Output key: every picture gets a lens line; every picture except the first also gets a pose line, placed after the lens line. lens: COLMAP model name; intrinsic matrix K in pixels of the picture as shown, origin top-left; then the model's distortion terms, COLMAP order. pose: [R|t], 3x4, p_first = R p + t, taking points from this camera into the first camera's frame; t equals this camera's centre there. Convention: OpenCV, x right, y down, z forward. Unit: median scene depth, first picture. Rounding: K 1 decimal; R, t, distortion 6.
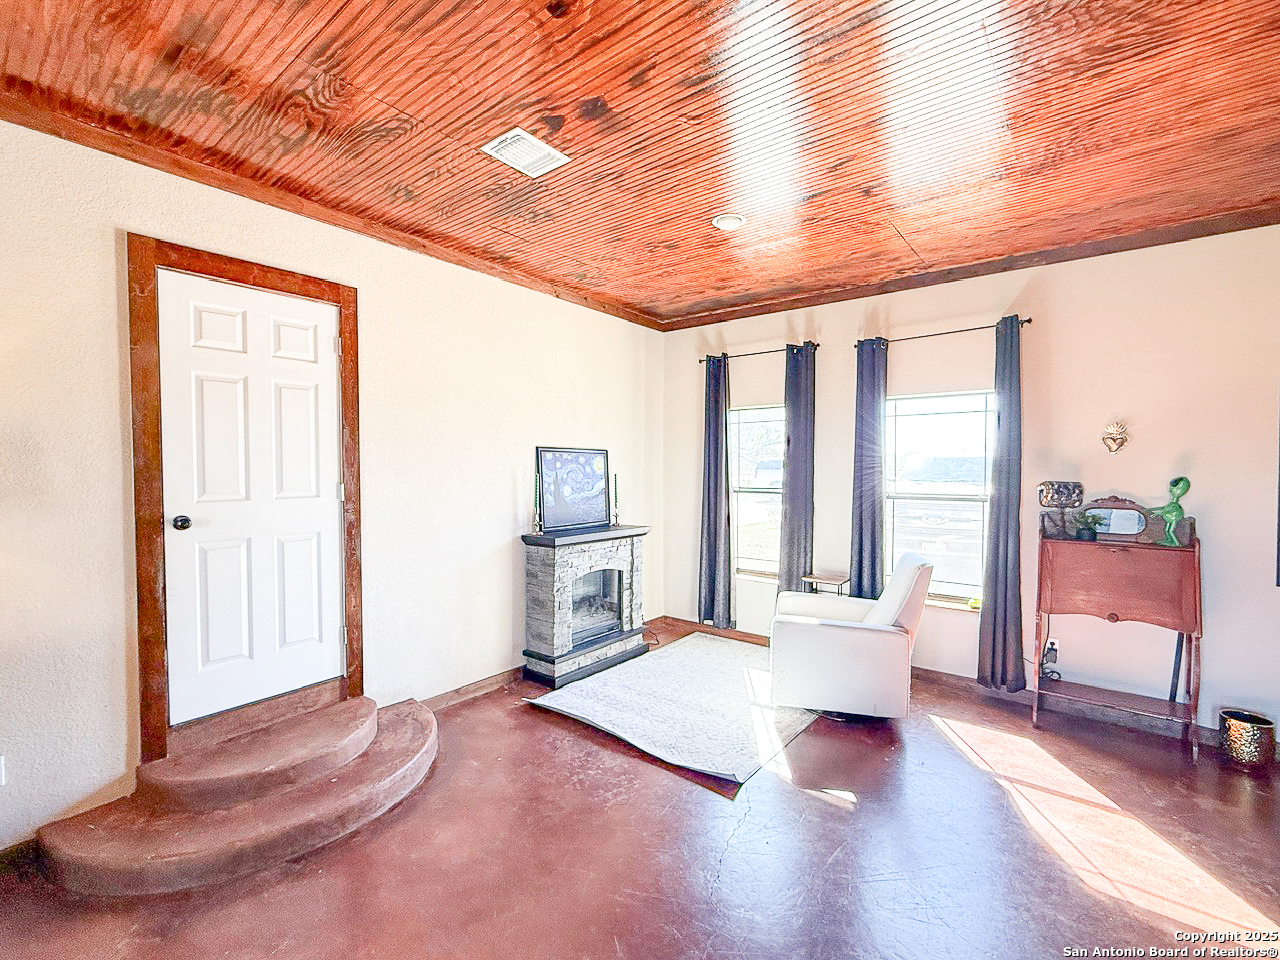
lens RADIAL K [[563.2, 0, 638.7], [0, 563.2, 473.6], [0, 0, 1]] dist [-0.001653, -0.000363]
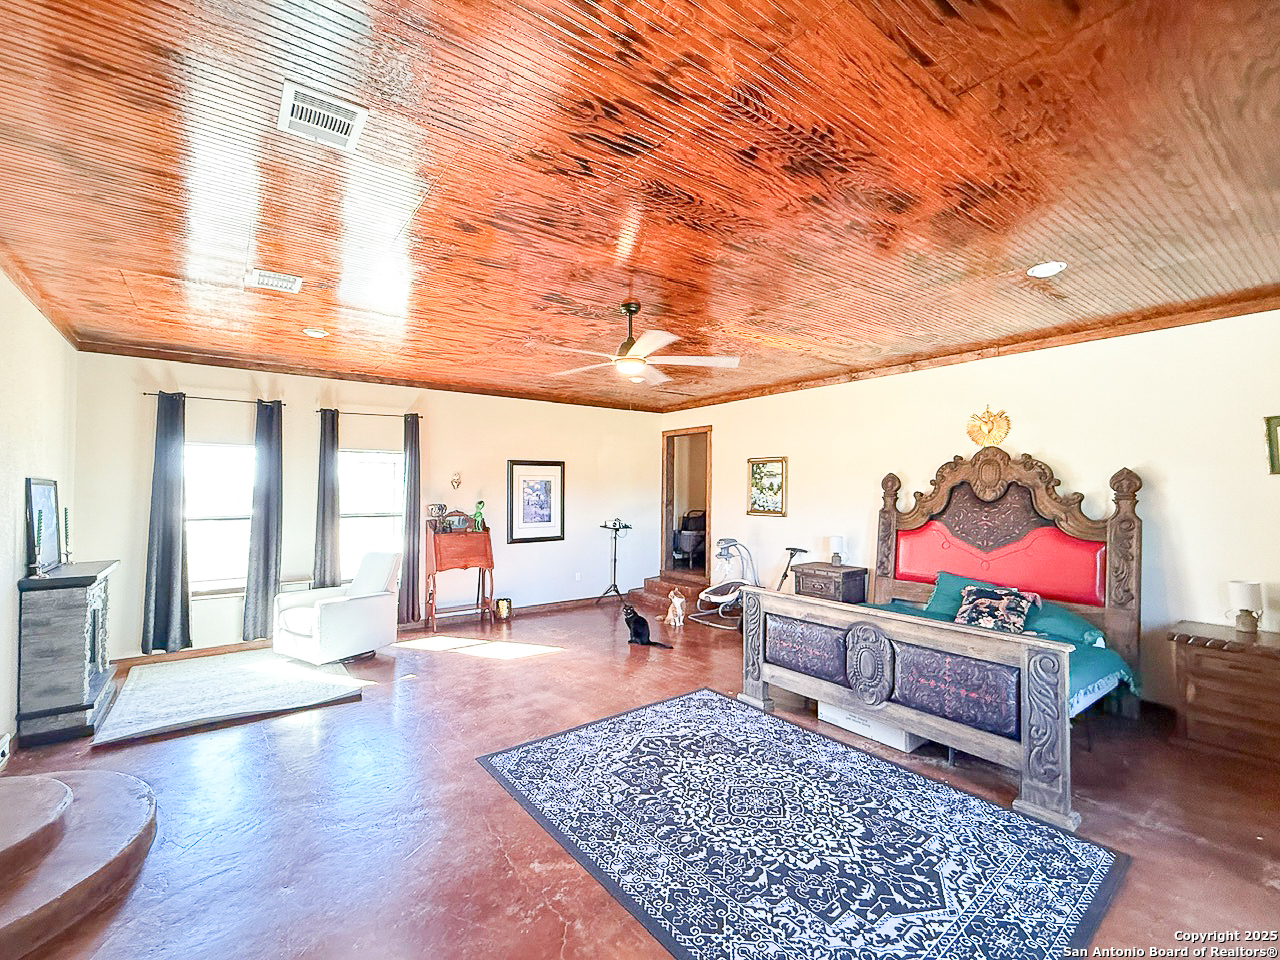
lens RADIAL K [[563.2, 0, 638.7], [0, 563.2, 473.6], [0, 0, 1]] dist [-0.001653, -0.000363]
pose [[0.254403, 0.030684, 0.966611, -0.793398], [0.016372, 0.999217, -0.036028, -0.007292], [-0.966960, 0.024991, 0.253701, -0.134148]]
